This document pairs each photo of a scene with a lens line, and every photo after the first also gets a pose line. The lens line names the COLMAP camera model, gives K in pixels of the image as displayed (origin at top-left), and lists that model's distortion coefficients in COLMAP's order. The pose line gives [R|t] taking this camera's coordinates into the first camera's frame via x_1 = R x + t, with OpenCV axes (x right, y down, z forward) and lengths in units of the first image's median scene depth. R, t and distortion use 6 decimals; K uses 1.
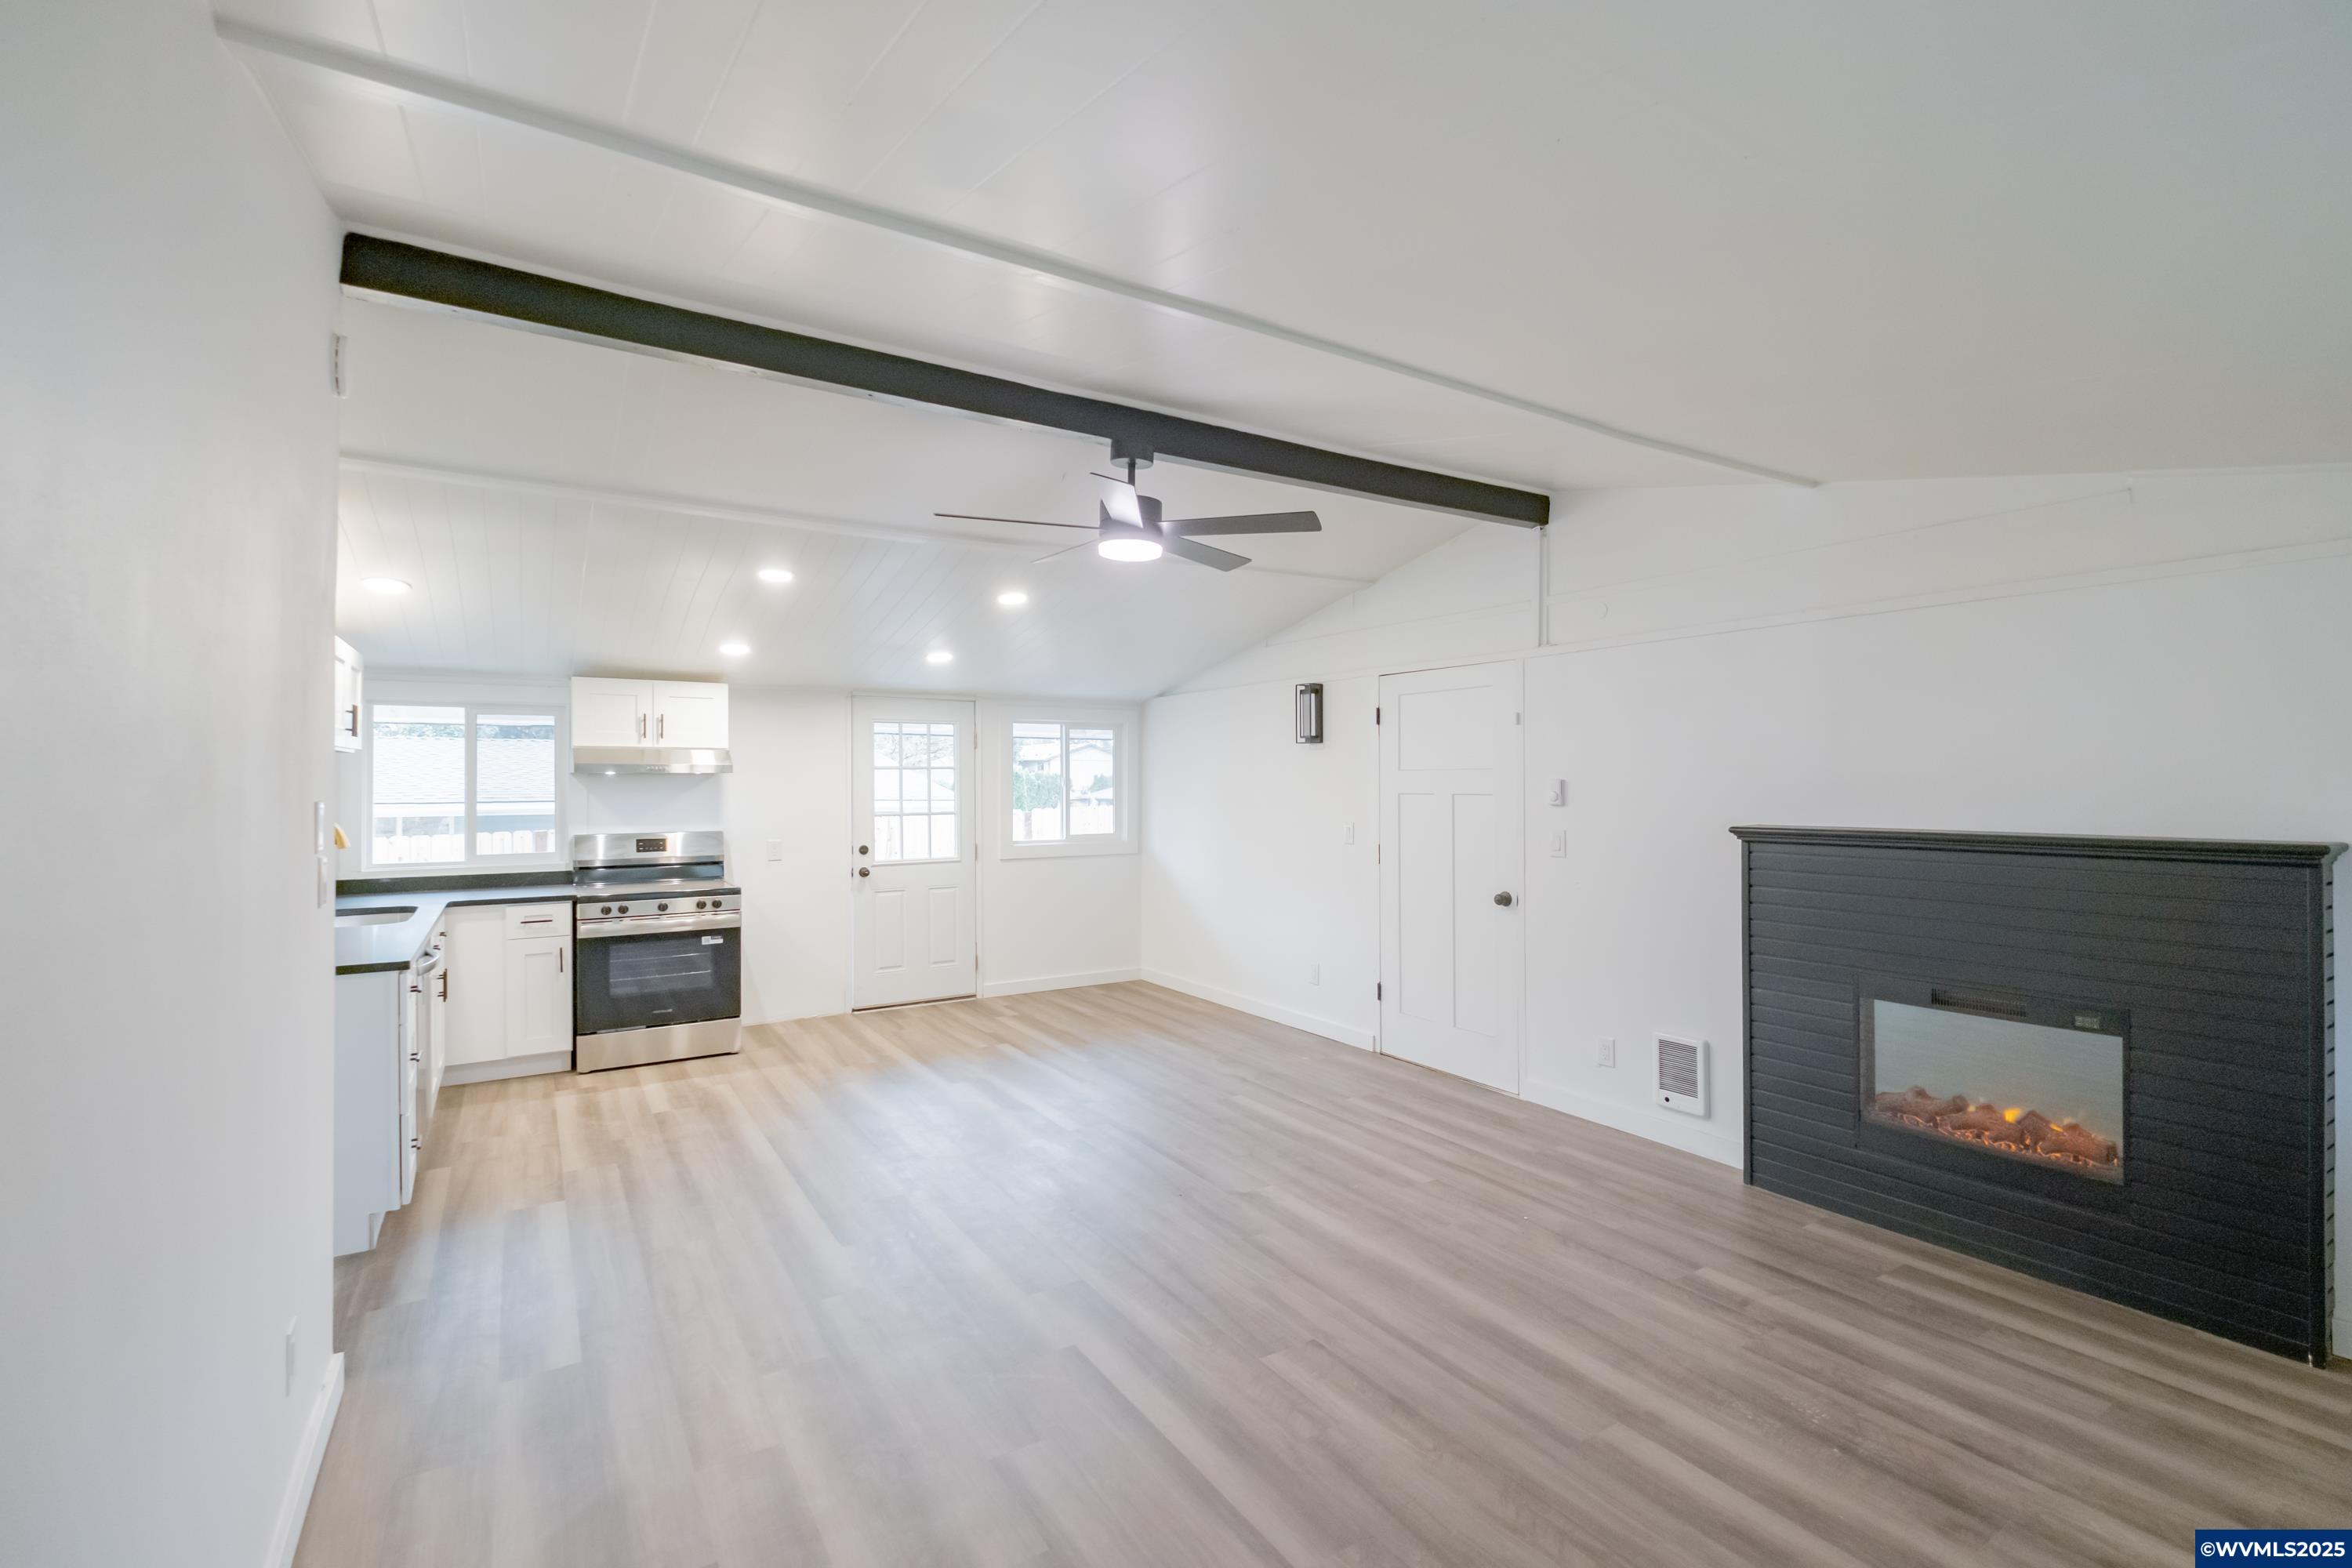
lens RADIAL K [[978.5, 0, 1073.3], [0, 978.5, 786.7], [0, 0, 1]] dist [-0.000281, -0.000248]
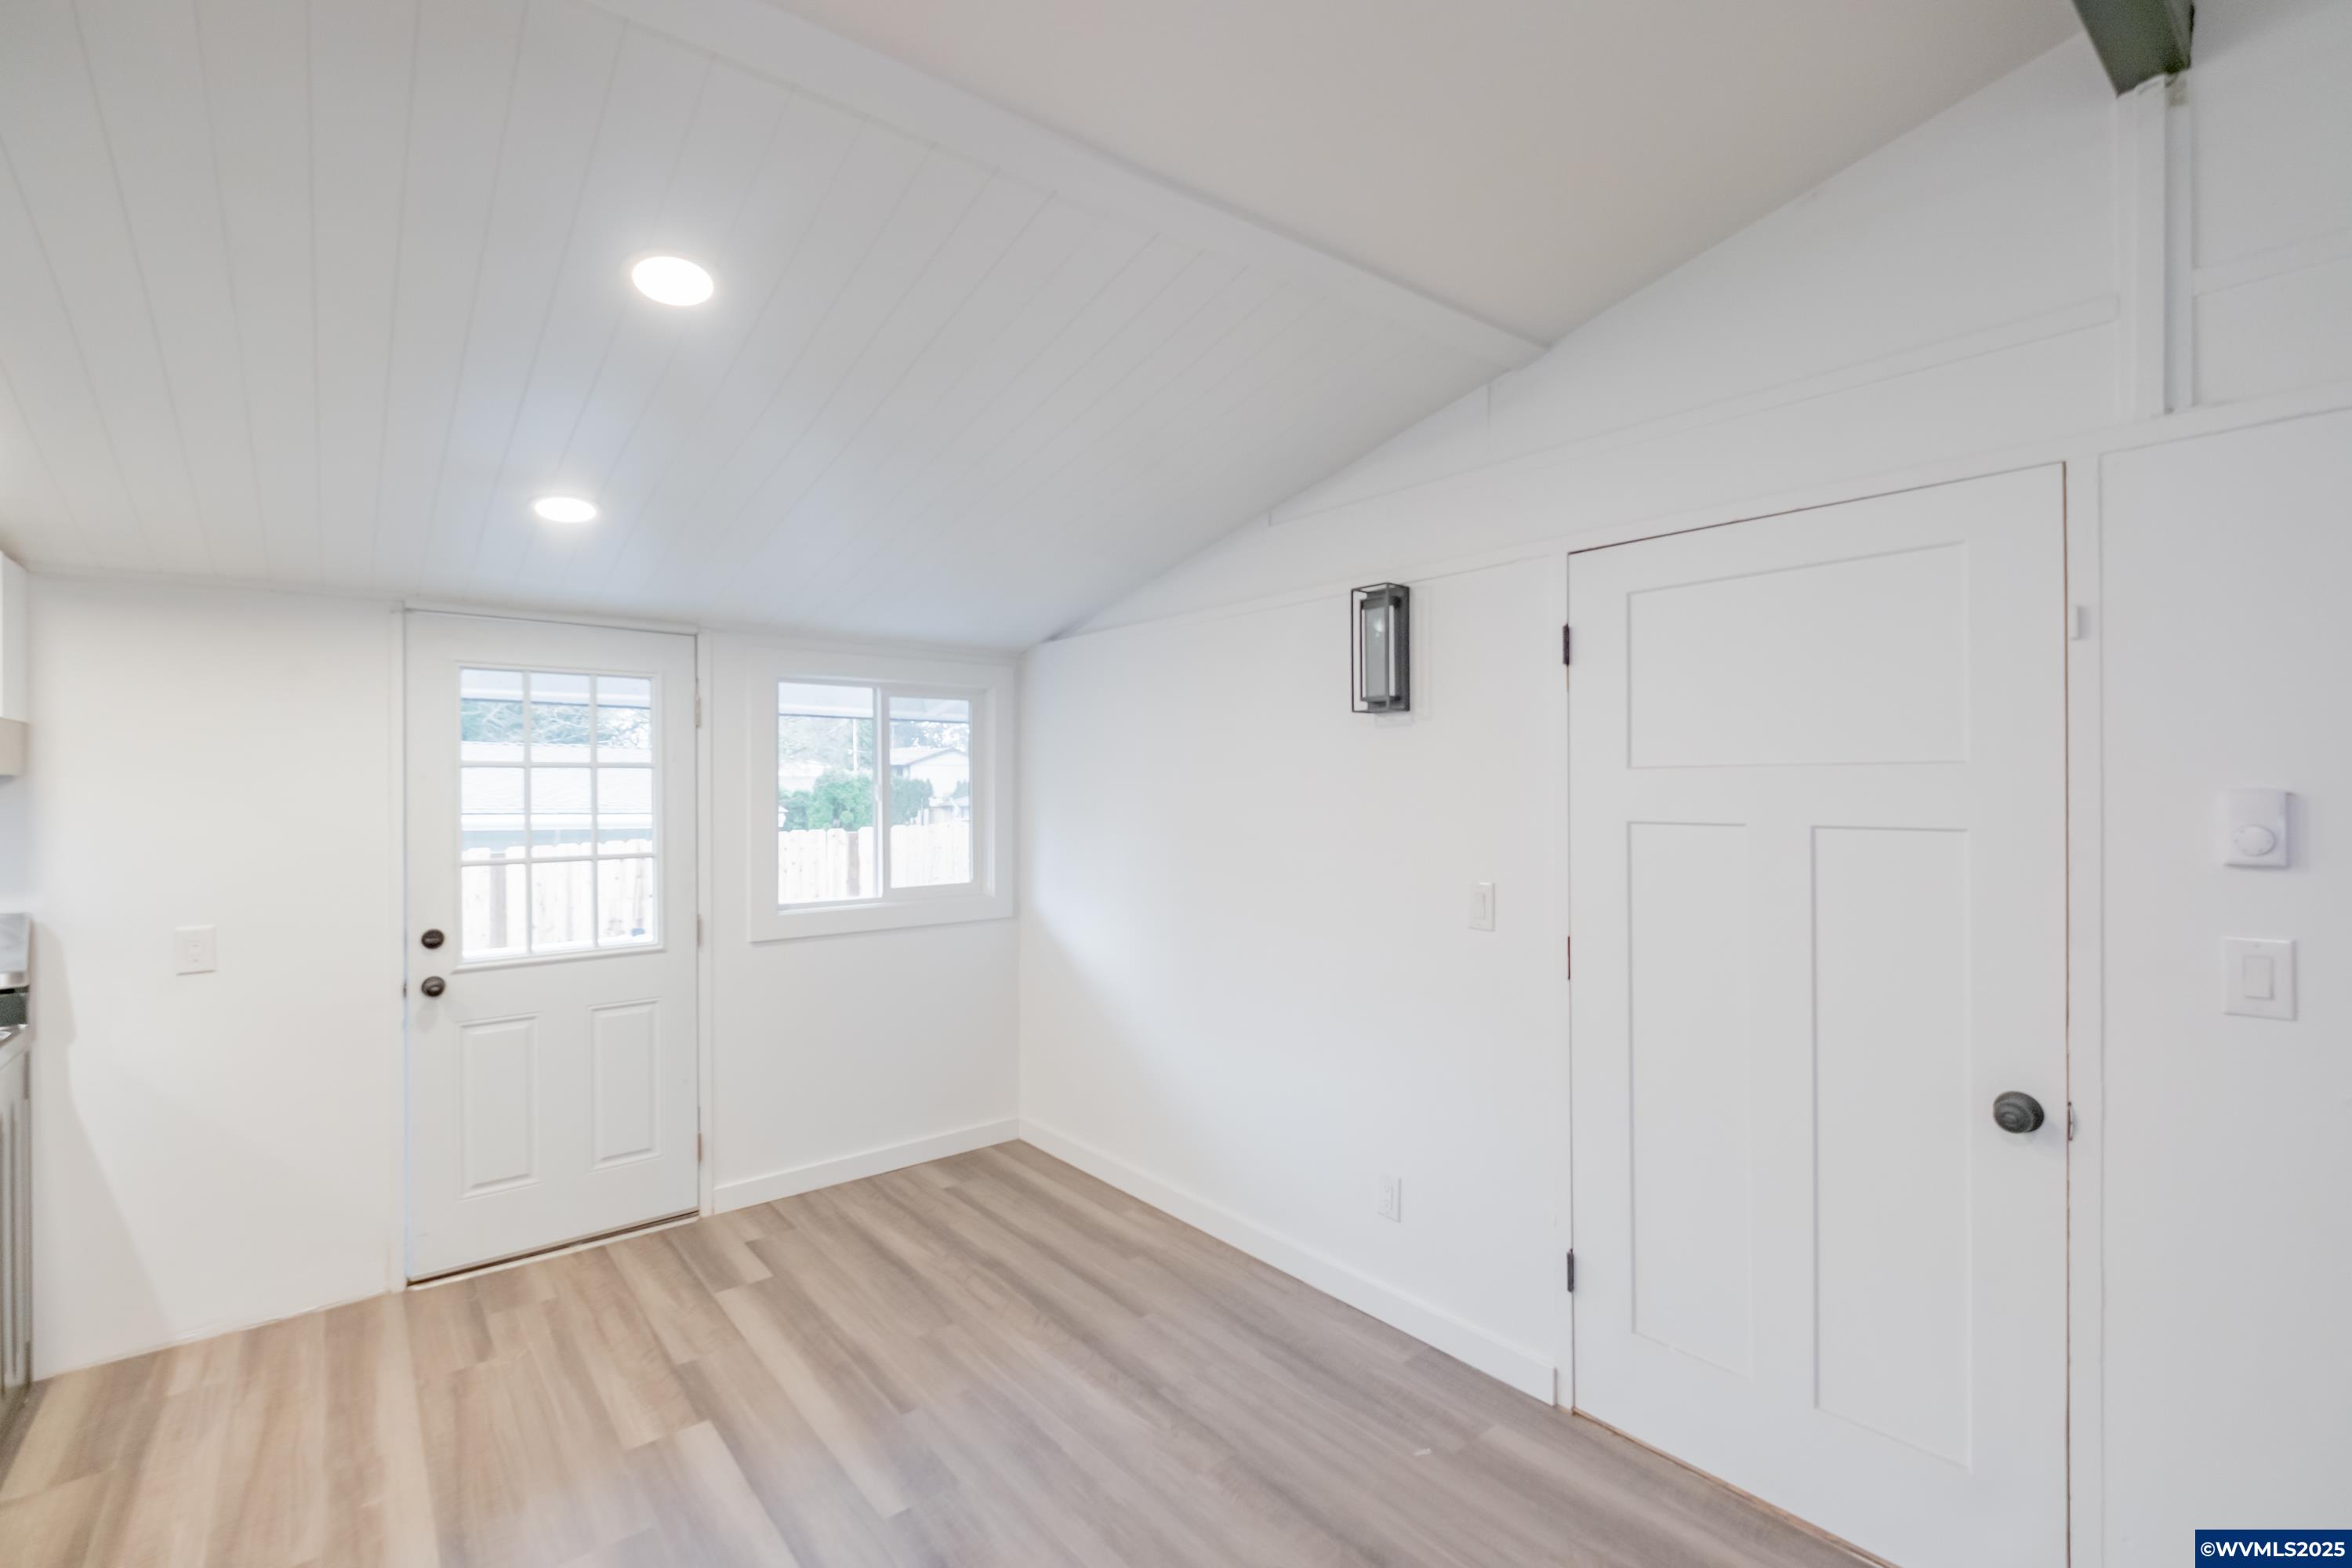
lens RADIAL K [[978.5, 0, 1073.3], [0, 978.5, 786.7], [0, 0, 1]] dist [-0.000281, -0.000248]
pose [[0.990485, -0.001605, 0.137609, 0.028726], [0.002420, 0.999981, -0.005752, -0.005750], [-0.137597, 0.006031, 0.990470, 0.554226]]
